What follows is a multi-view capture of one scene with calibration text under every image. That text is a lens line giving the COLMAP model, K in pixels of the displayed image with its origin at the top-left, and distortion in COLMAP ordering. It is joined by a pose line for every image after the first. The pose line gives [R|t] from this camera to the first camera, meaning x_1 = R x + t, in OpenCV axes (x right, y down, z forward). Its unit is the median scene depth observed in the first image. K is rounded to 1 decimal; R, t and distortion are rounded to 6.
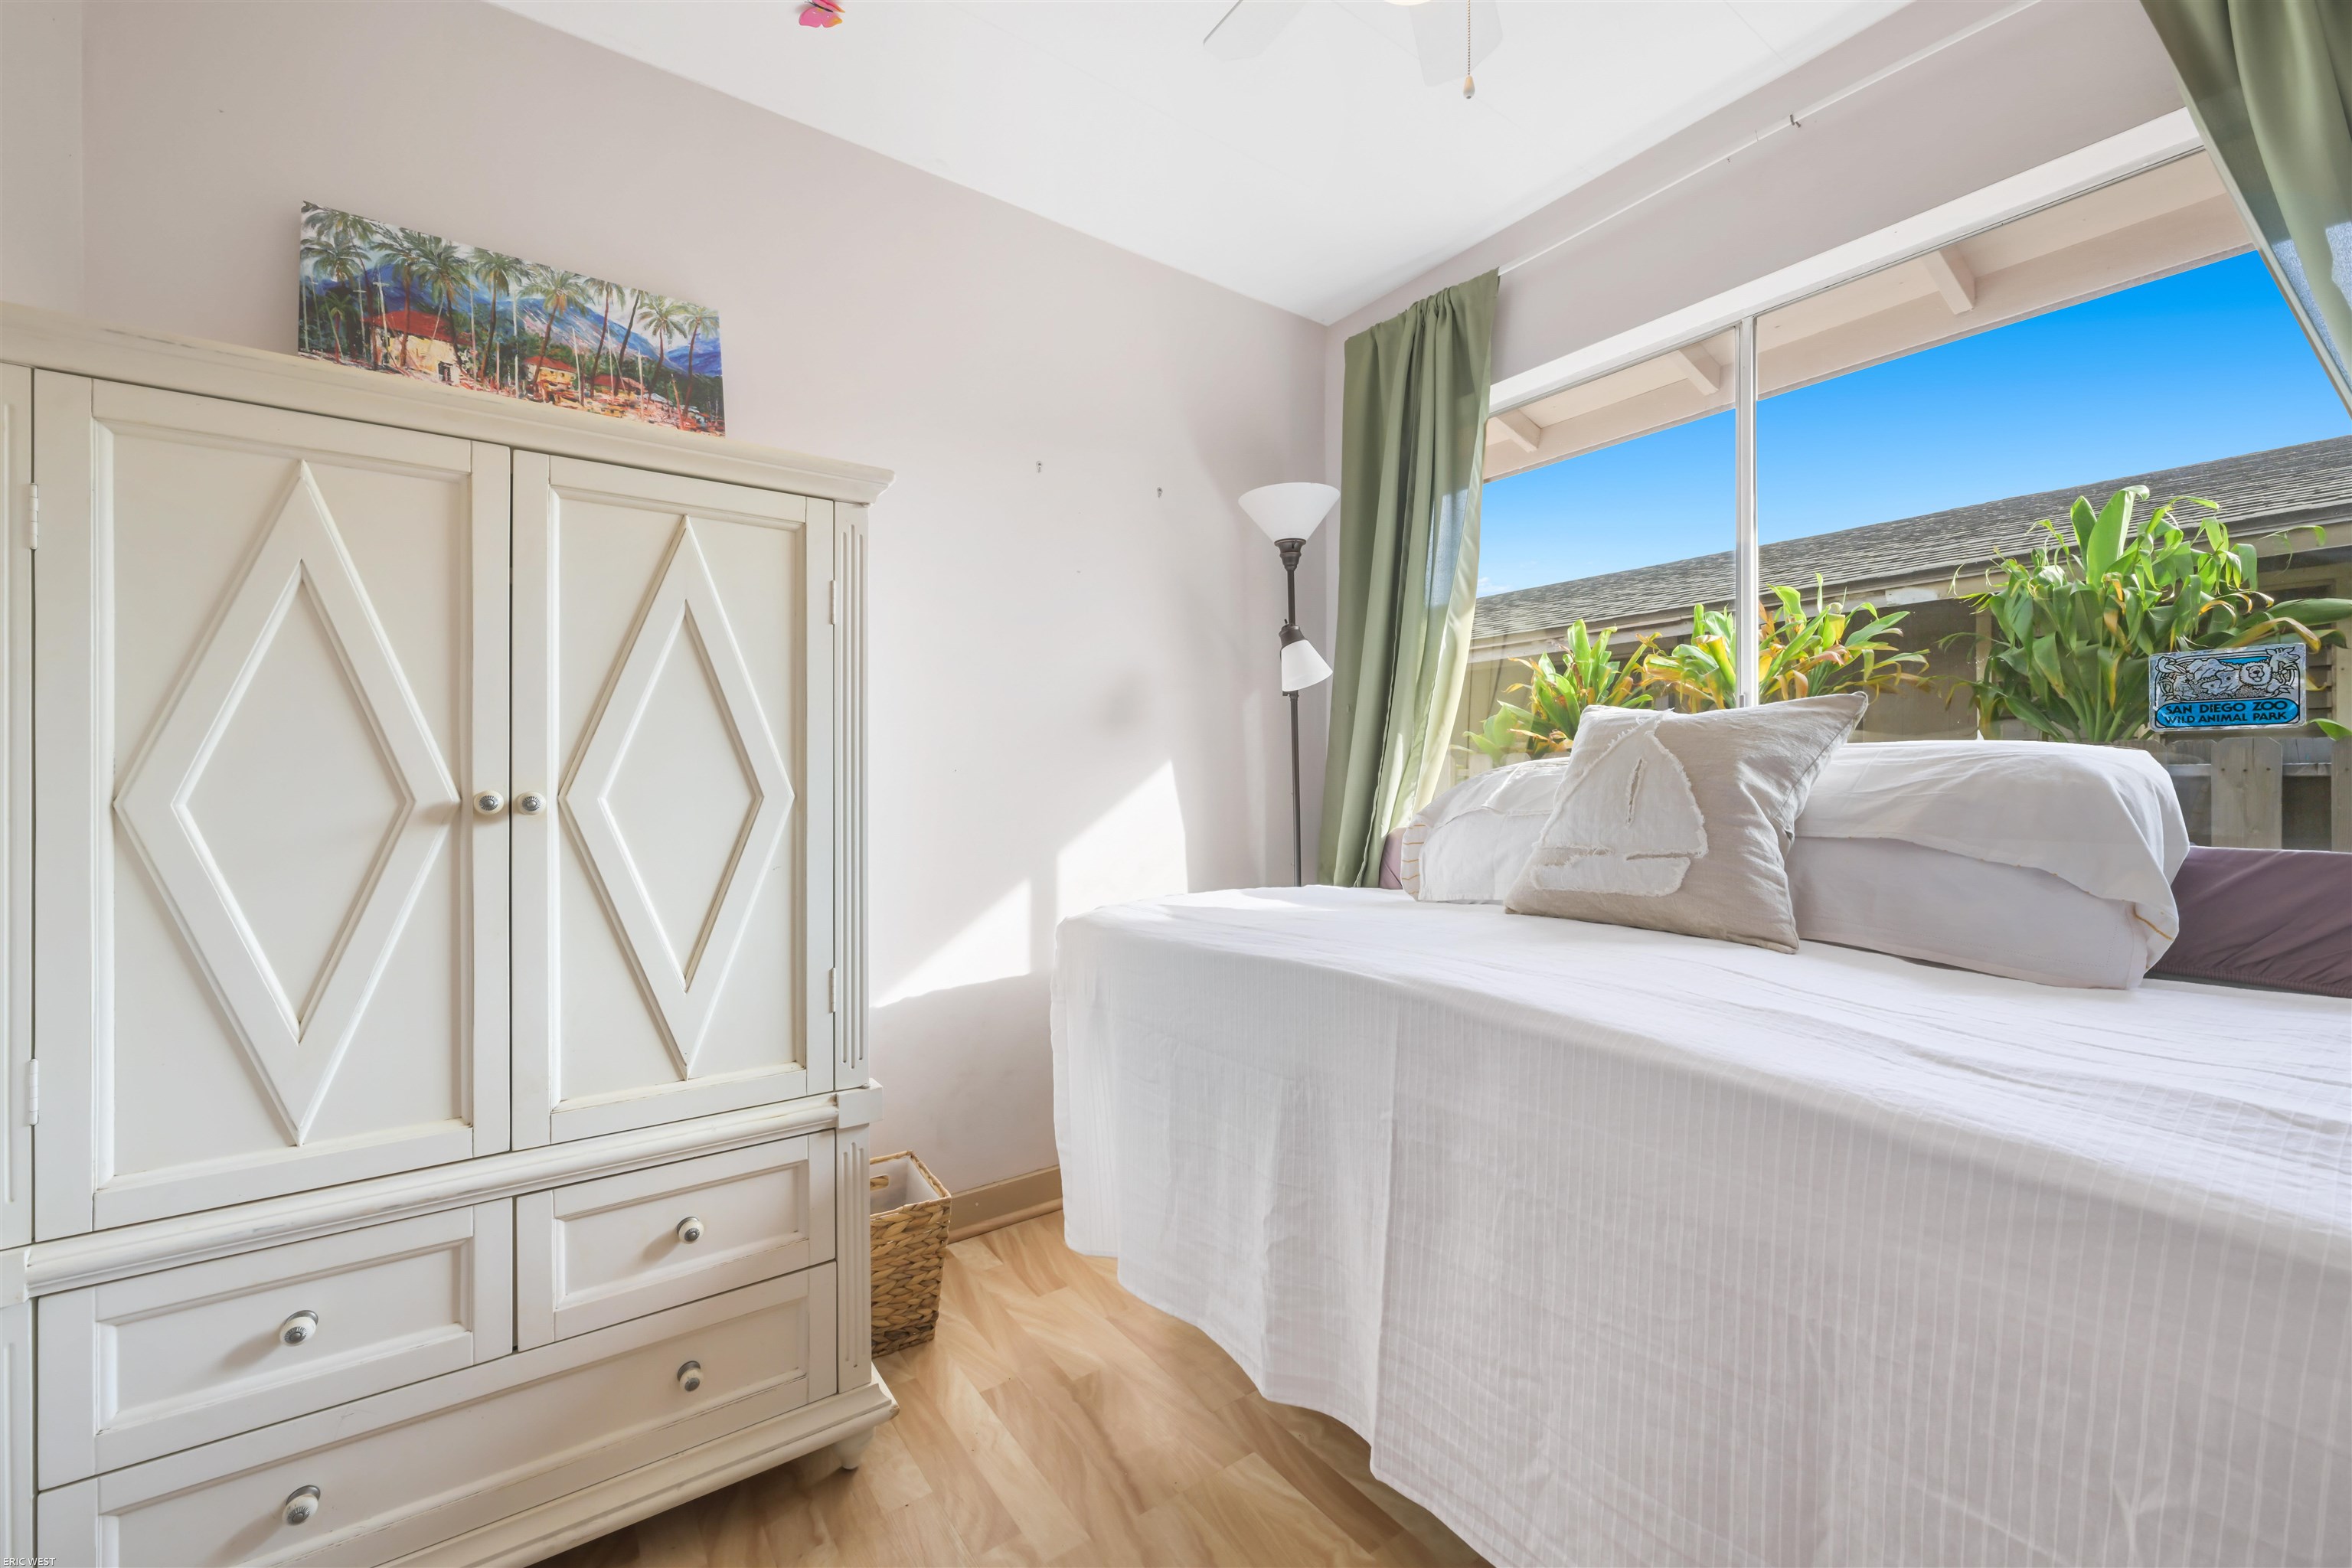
lens RADIAL K [[929.0, 0, 1181.9], [0, 929.0, 776.0], [0, 0, 1]] dist [-0.001933, -0.000246]
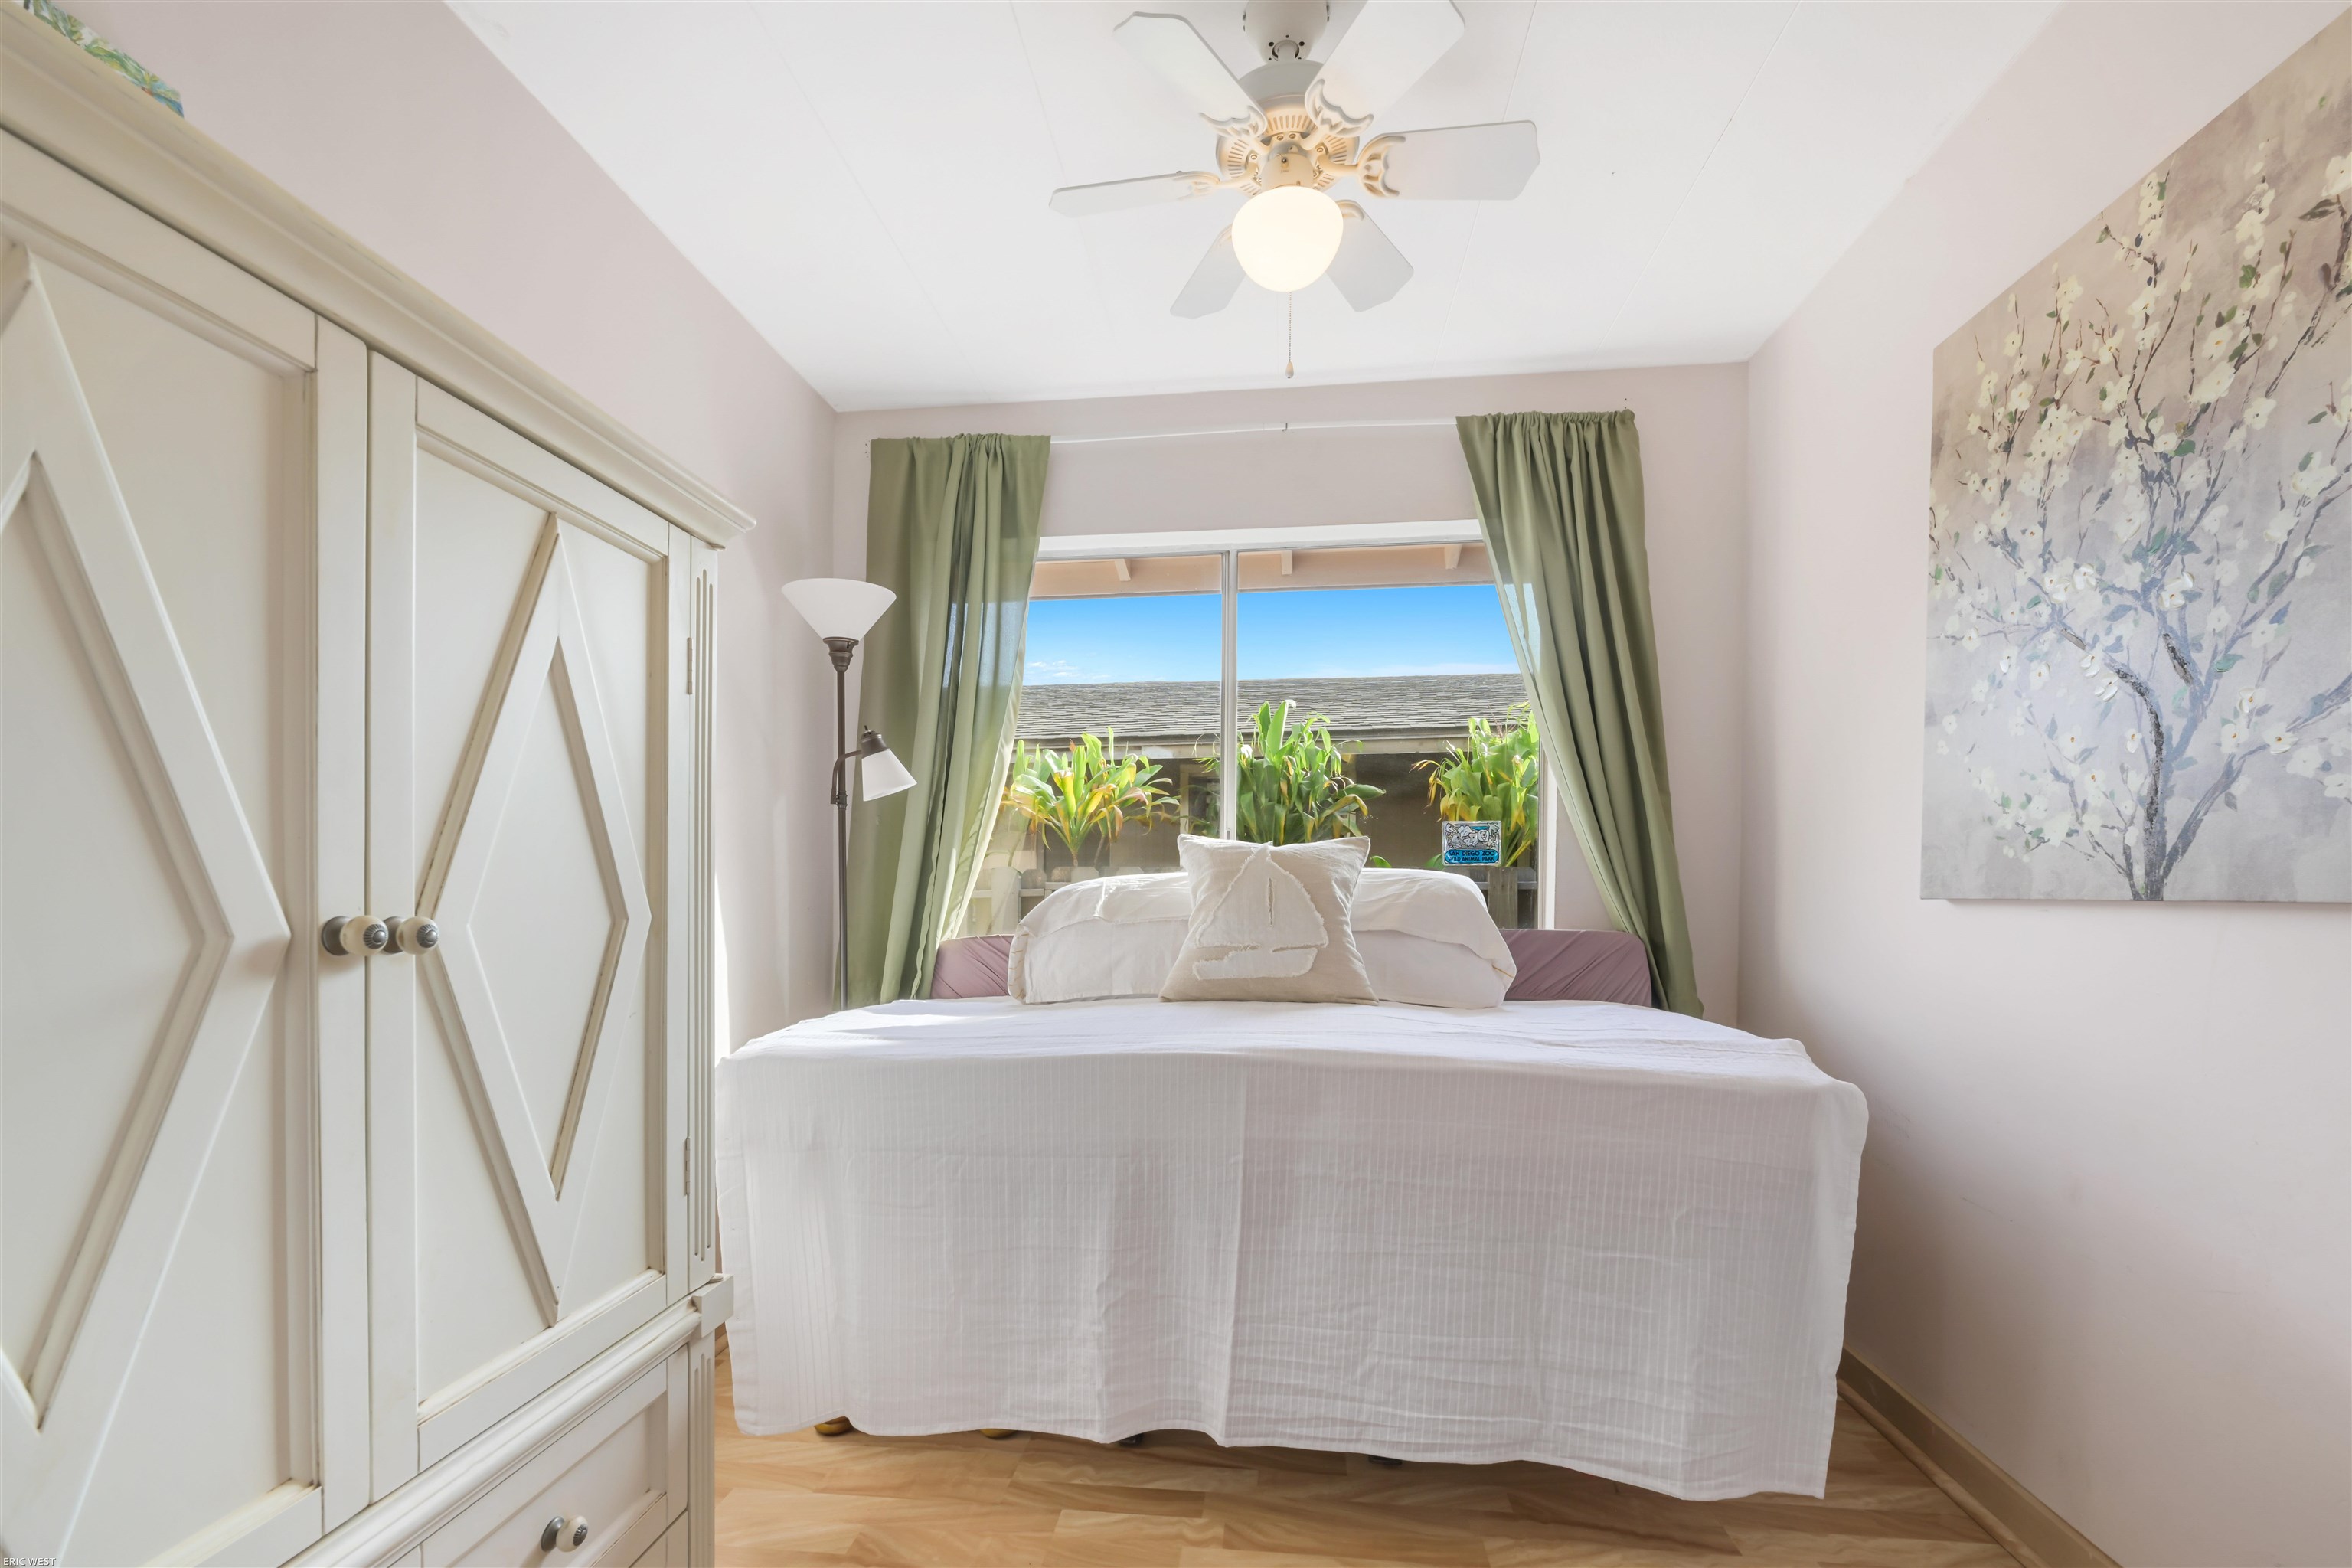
lens RADIAL K [[982.0, 0, 1160.4], [0, 982.0, 905.0], [0, 0, 1]] dist [-0.004619, 0.001267]
pose [[0.668650, -0.010830, 0.743498, -0.756295], [-0.003170, 0.999843, 0.017415, -0.003748], [-0.743570, -0.014001, 0.668511, 0.166316]]
